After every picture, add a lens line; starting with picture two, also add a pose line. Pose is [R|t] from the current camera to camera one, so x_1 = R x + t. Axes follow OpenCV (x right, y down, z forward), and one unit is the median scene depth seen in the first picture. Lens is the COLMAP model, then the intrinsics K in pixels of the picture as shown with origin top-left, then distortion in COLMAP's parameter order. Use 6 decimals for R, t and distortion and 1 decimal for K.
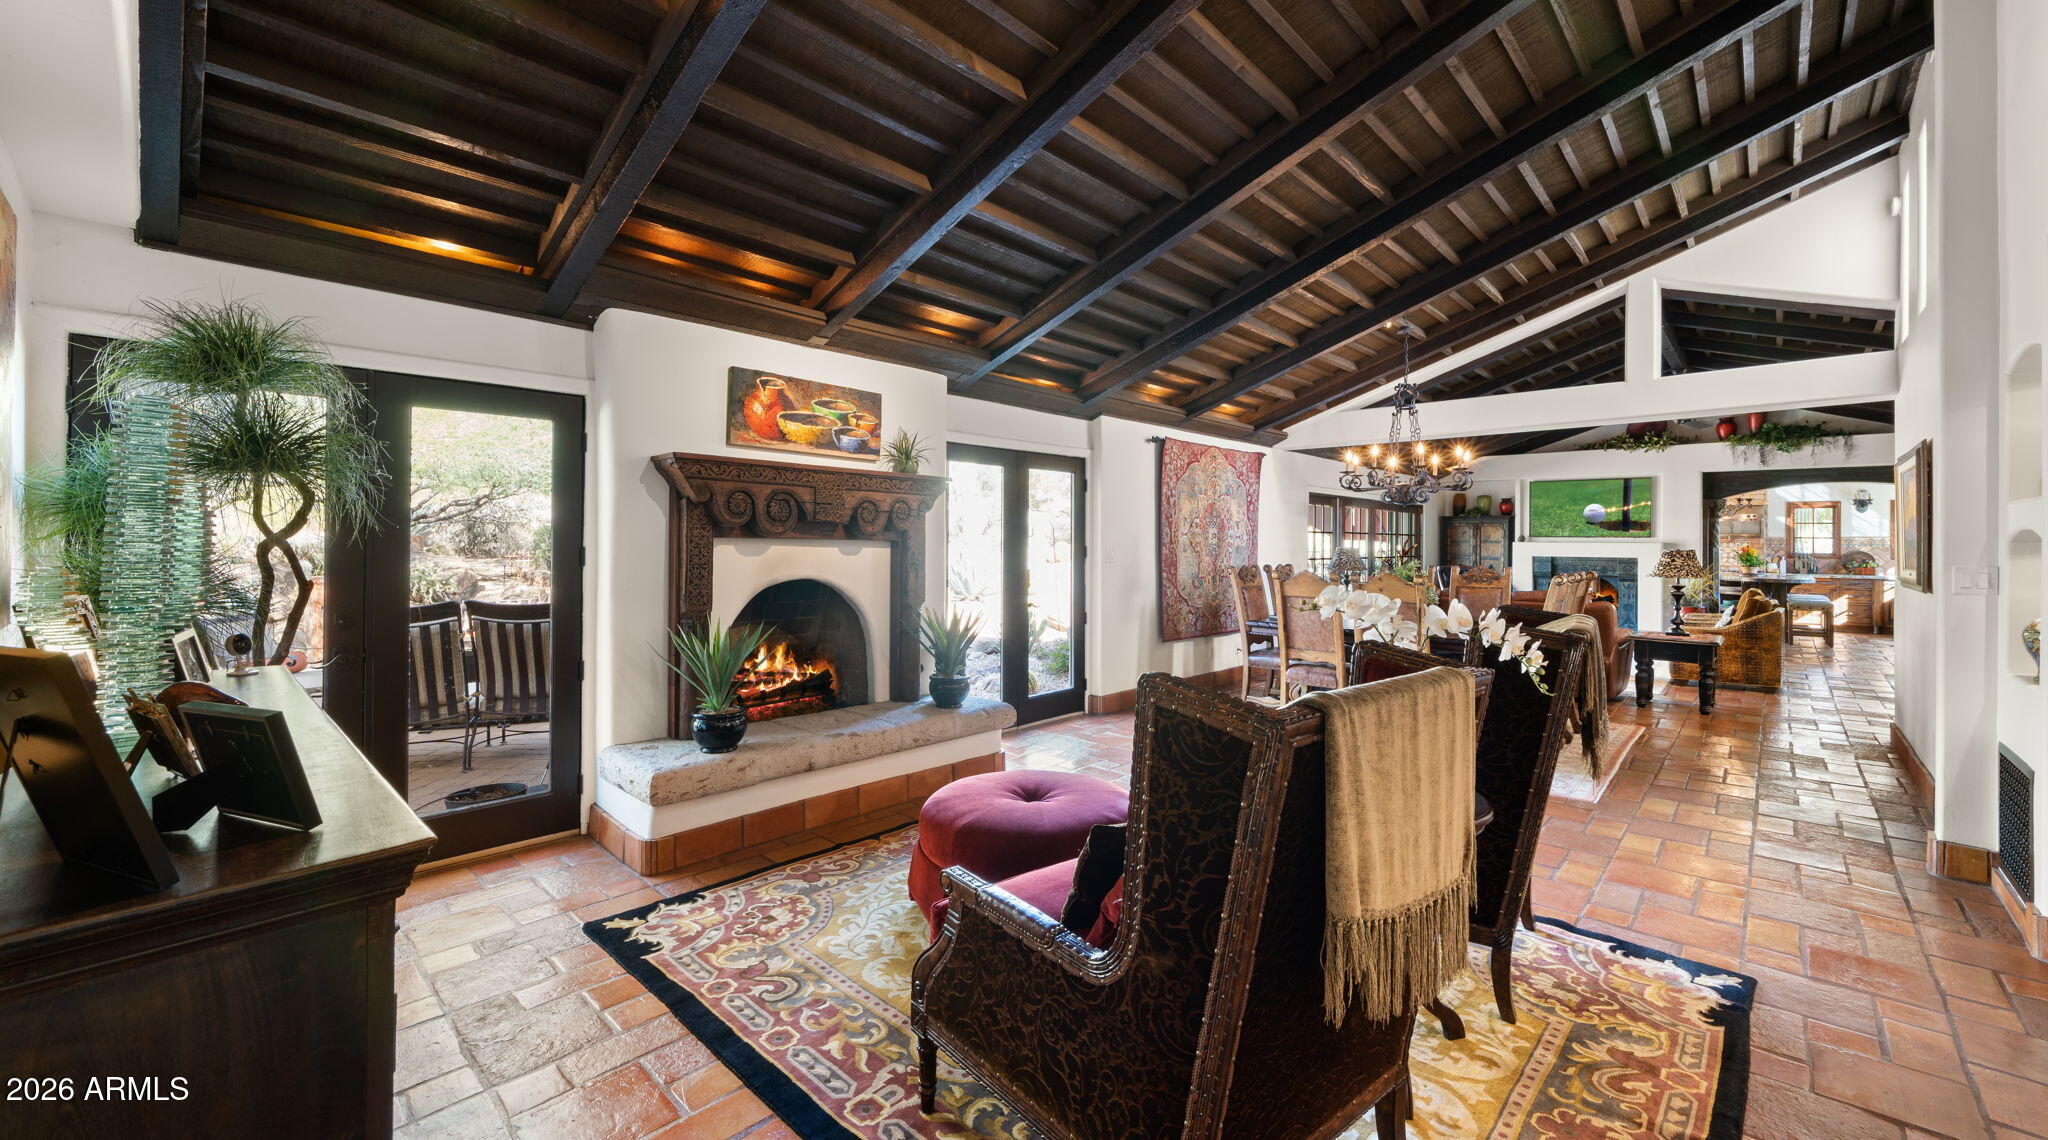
lens RADIAL K [[797.3, 0, 1017.8], [0, 797.3, 534.2], [0, 0, 1]] dist [-0.000502, -0.000086]
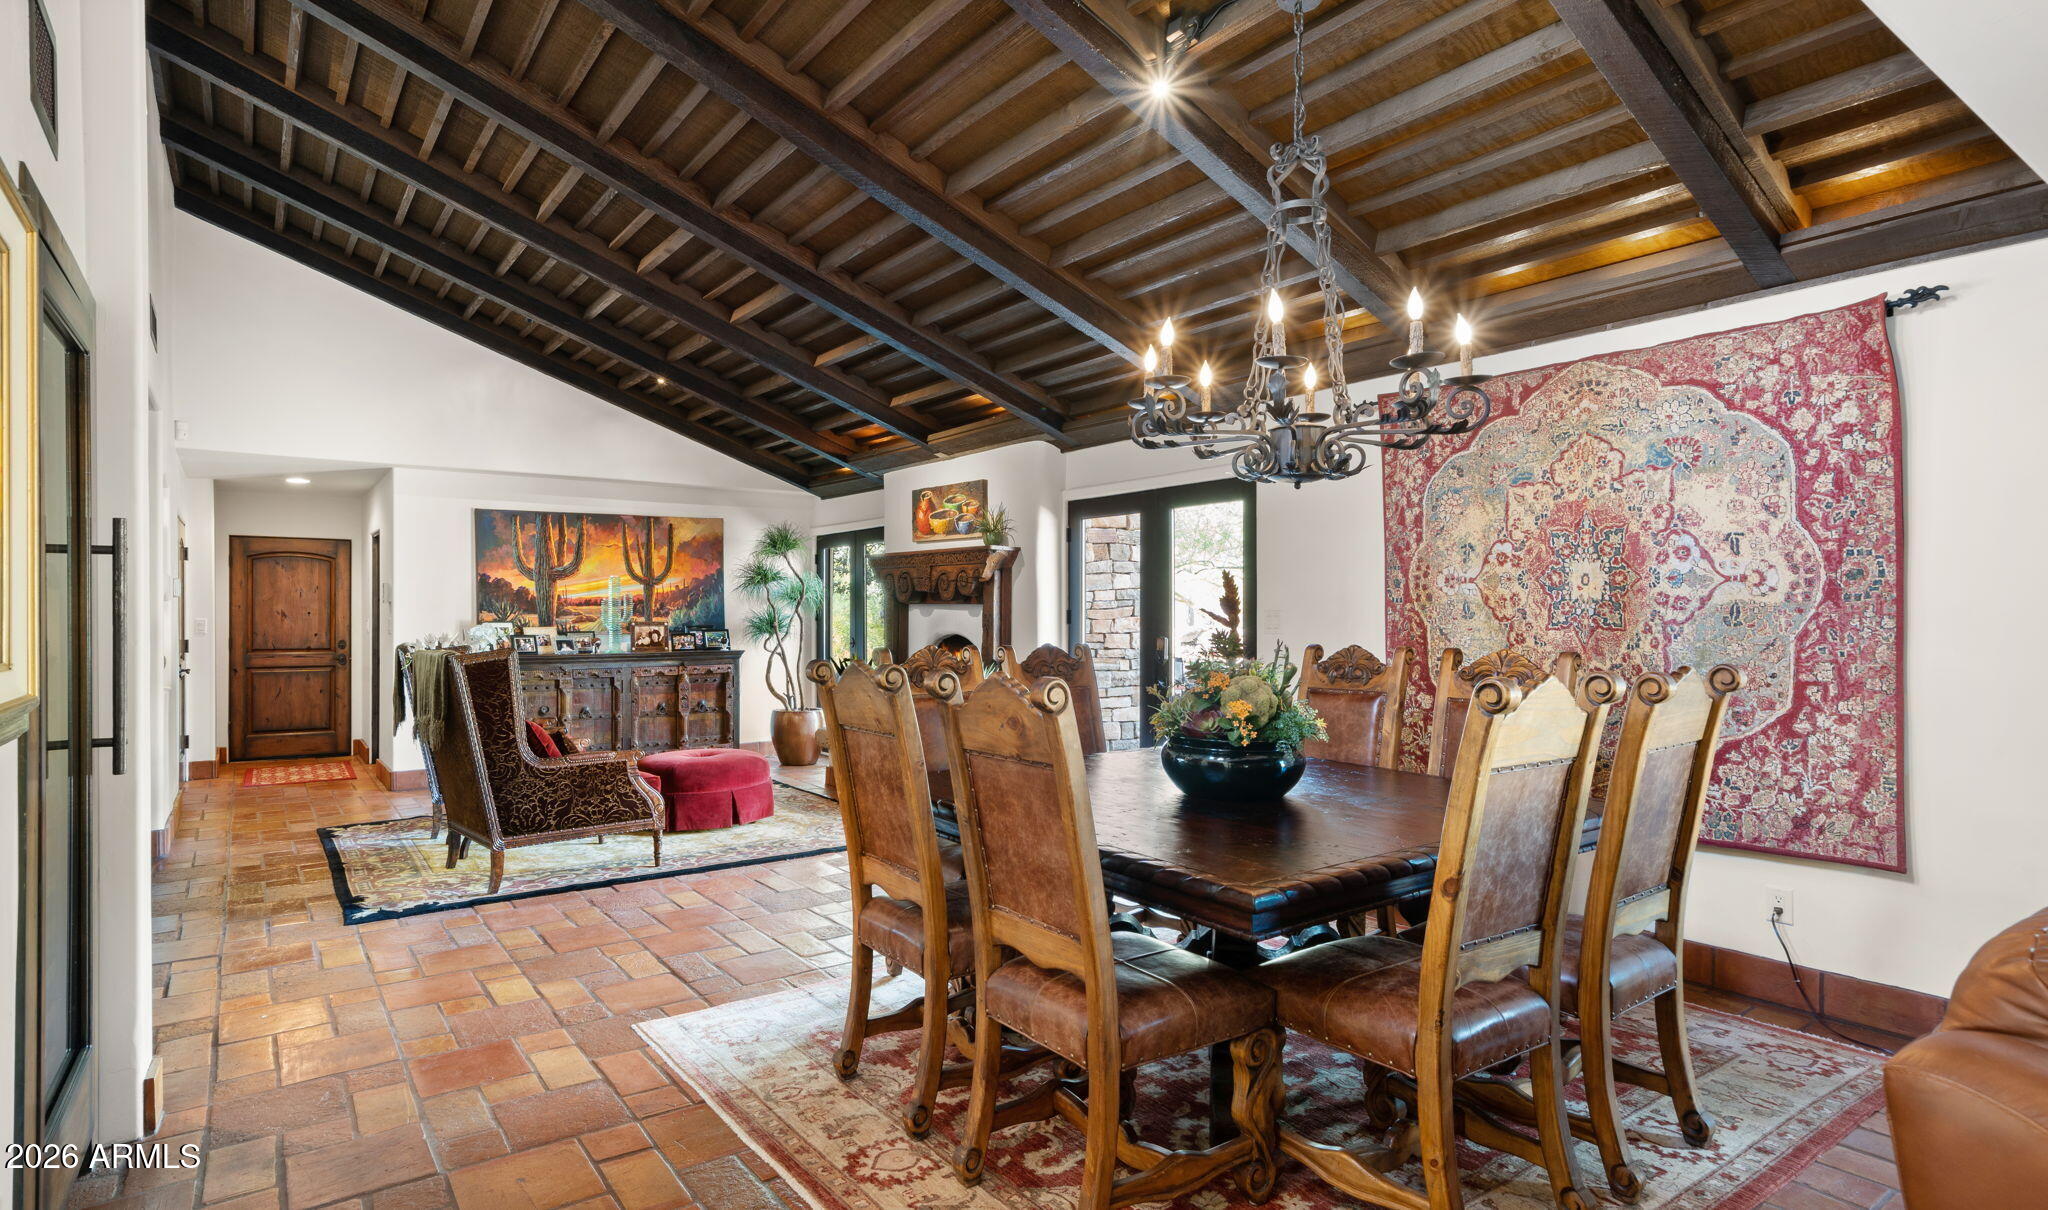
lens RADIAL K [[1085.4, 0, 1024.0], [0, 1085.4, 605.0], [0, 0, 1]] dist [-0.004274, -0.000430]
pose [[-0.184114, -0.016072, -0.982774, 1.491953], [0.007342, 0.999816, -0.017726, 0.040066], [0.982878, -0.010479, -0.183962, 1.461274]]
